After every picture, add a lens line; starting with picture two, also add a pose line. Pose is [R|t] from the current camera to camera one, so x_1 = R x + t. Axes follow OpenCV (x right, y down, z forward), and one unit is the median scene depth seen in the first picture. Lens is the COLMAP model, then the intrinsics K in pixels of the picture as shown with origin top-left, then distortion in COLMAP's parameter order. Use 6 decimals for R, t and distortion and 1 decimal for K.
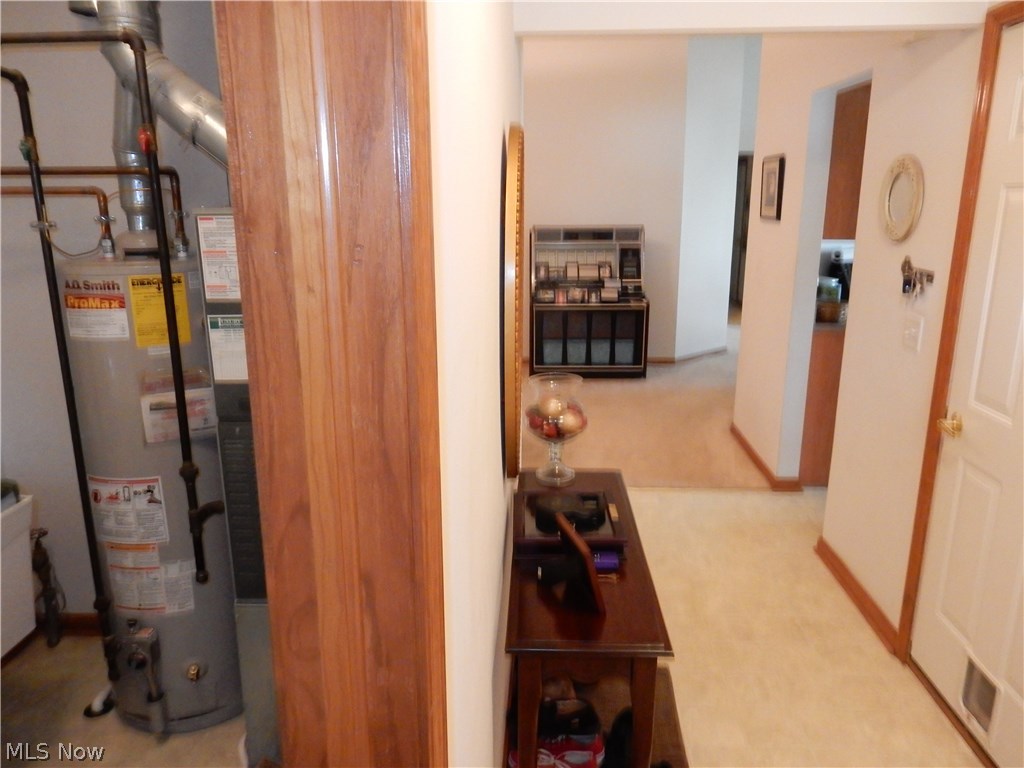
lens RADIAL K [[754.9, 0, 509.1], [0, 754.9, 387.7], [0, 0, 1]] dist [-0.000567, -0.004751]
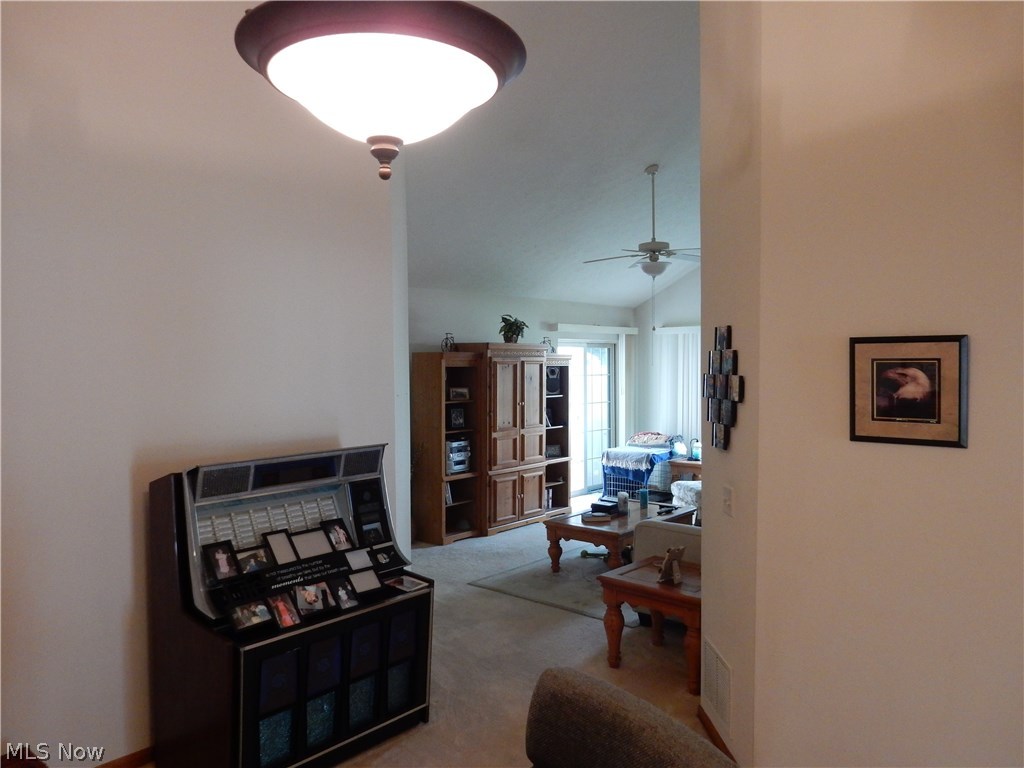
lens RADIAL K [[754.9, 0, 509.1], [0, 754.9, 387.7], [0, 0, 1]] dist [-0.000567, -0.004751]
pose [[0.624687, -0.027971, 0.780374, -0.201254], [0.193673, 0.973683, -0.120134, -0.171952], [-0.756476, 0.226183, 0.613665, 0.587587]]
